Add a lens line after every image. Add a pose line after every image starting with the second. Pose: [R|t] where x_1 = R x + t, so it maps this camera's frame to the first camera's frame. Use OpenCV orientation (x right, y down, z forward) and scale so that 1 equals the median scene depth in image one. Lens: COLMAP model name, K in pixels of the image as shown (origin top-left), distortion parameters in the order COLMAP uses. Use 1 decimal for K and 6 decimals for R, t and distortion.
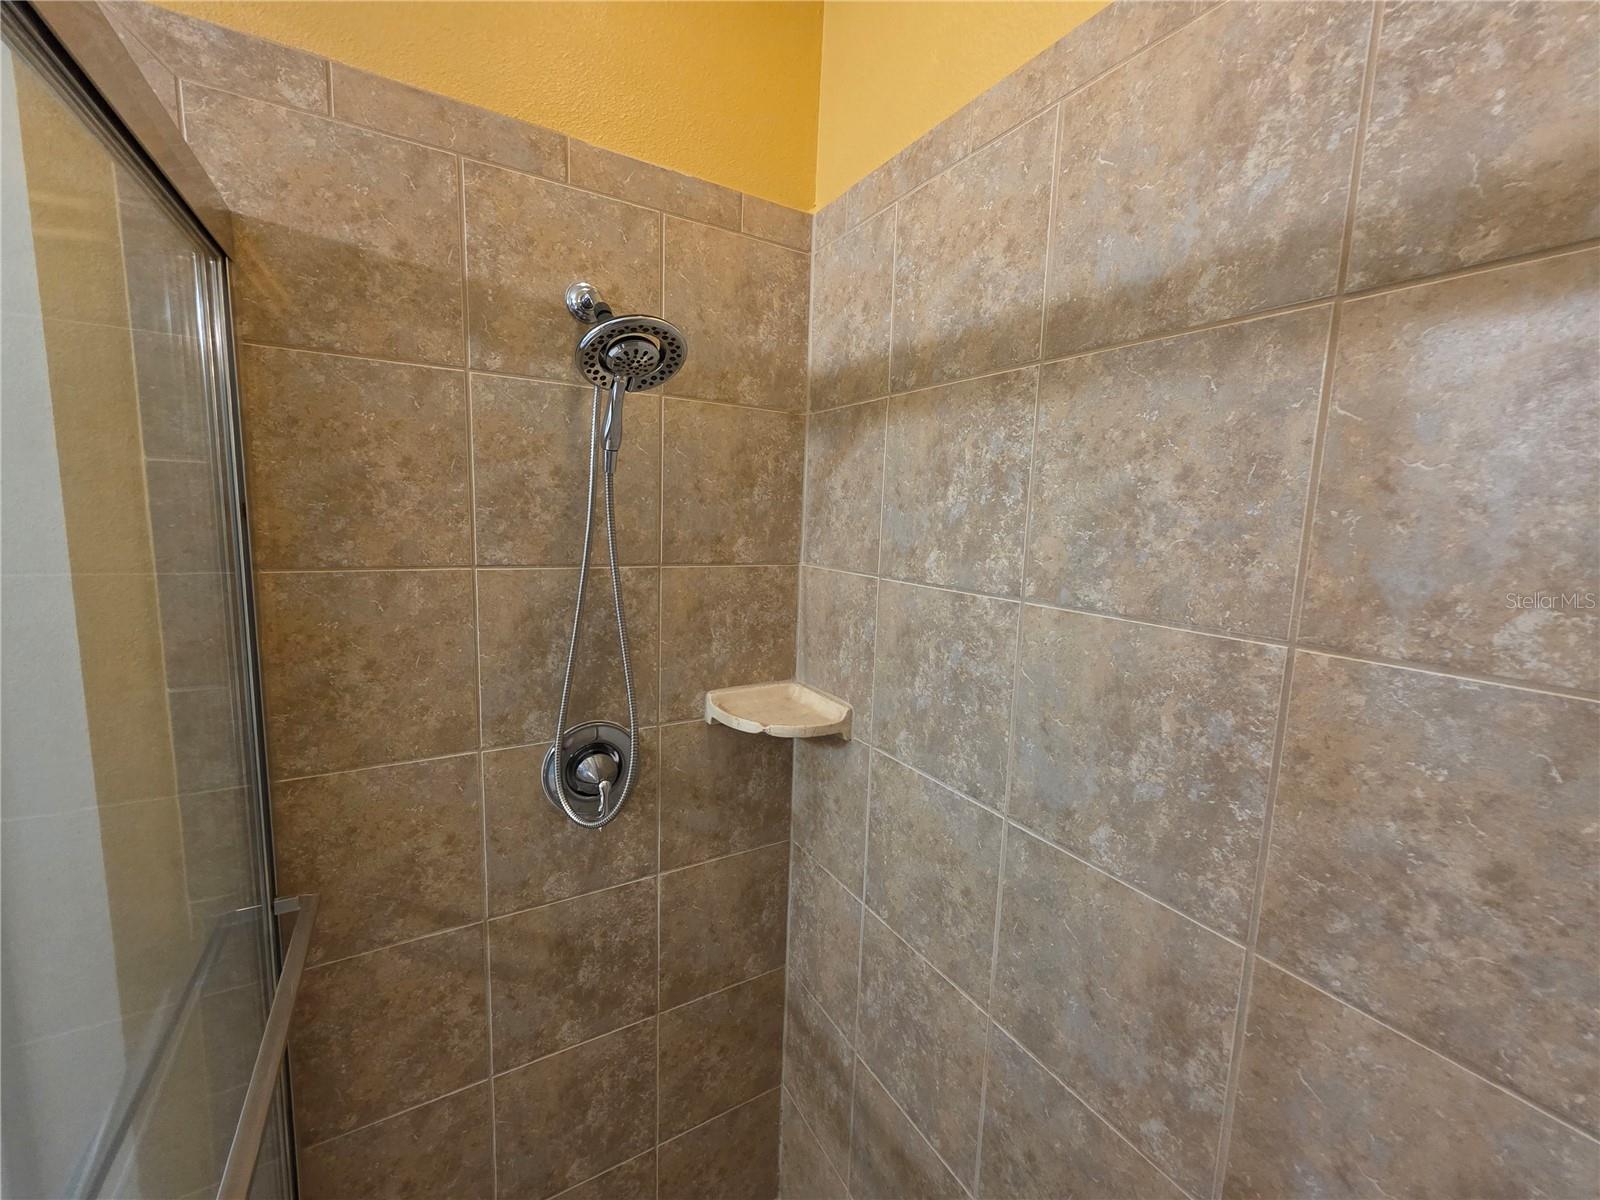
lens RADIAL K [[645.9, 0, 800.0], [0, 645.9, 600.0], [0, 0, 1]] dist [-0.001774, -0.000364]
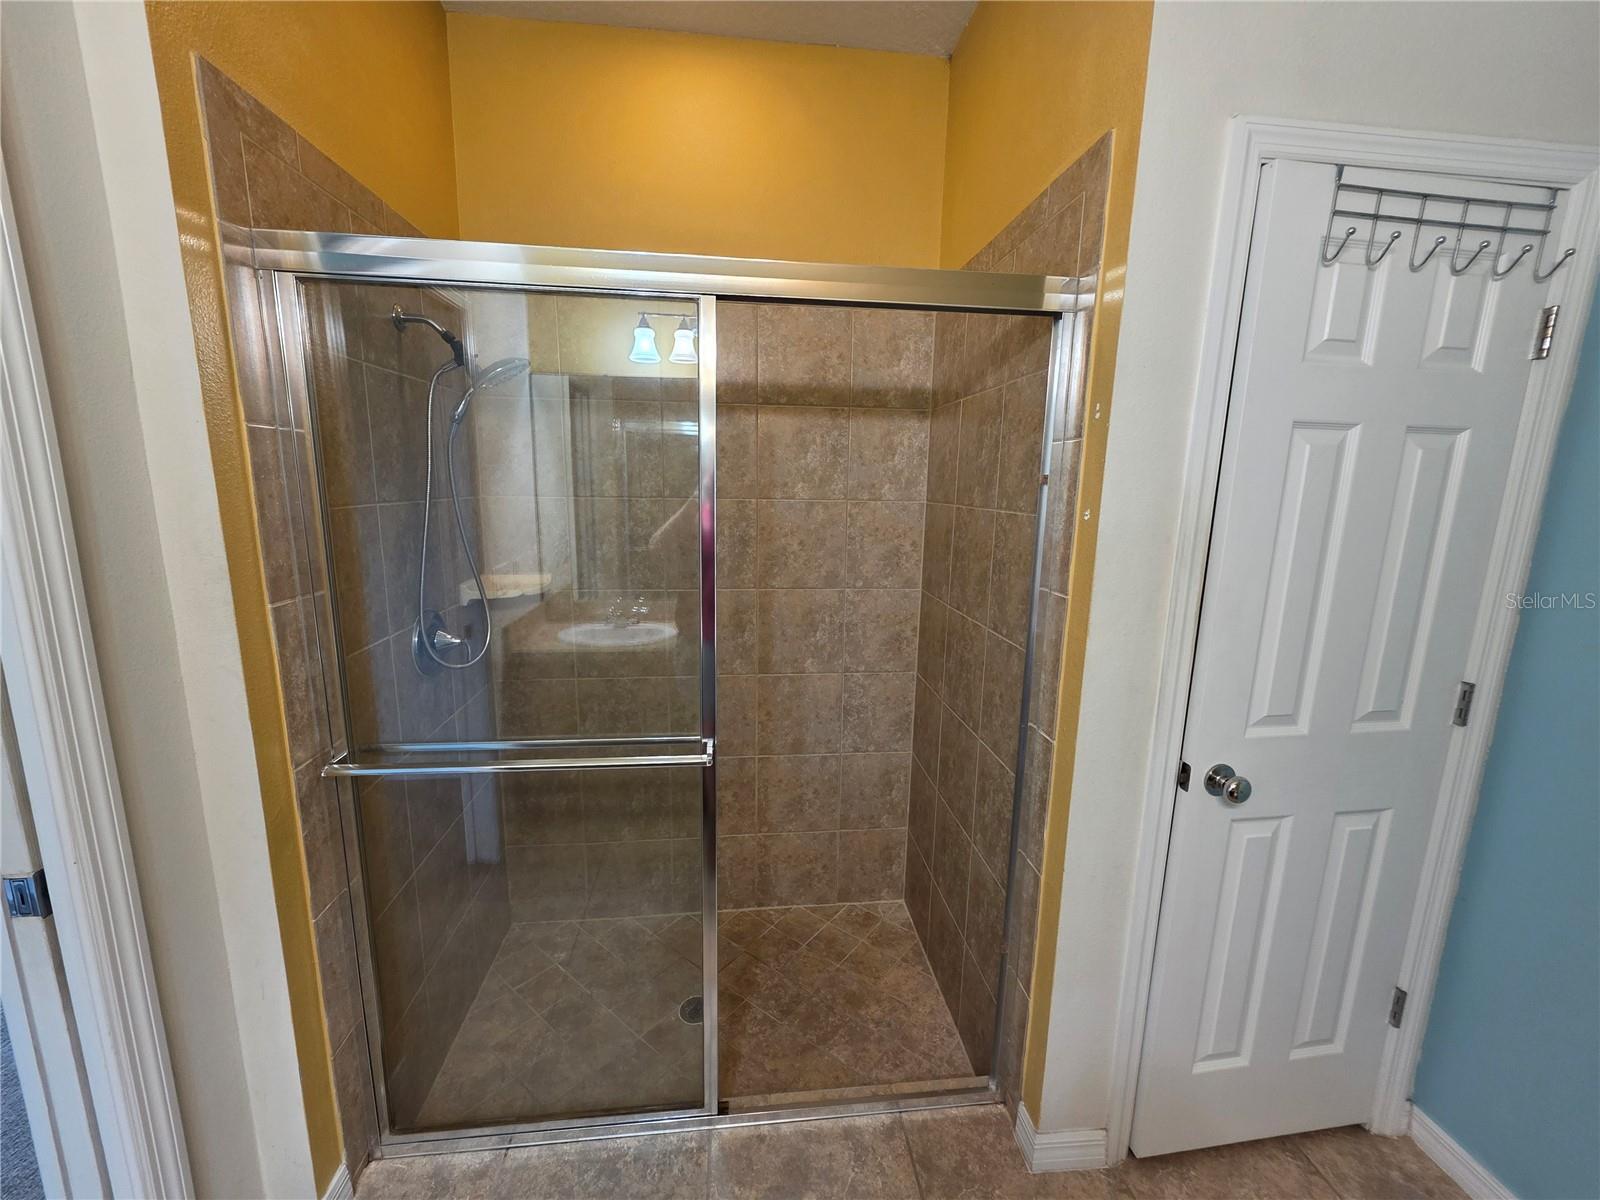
lens RADIAL K [[645.9, 0, 800.0], [0, 645.9, 600.0], [0, 0, 1]] dist [-0.001774, -0.000364]
pose [[0.412930, -0.197428, 0.889107, -2.386579], [0.119410, 0.979531, 0.162049, 0.064399], [-0.902901, 0.039253, 0.428053, -0.724044]]
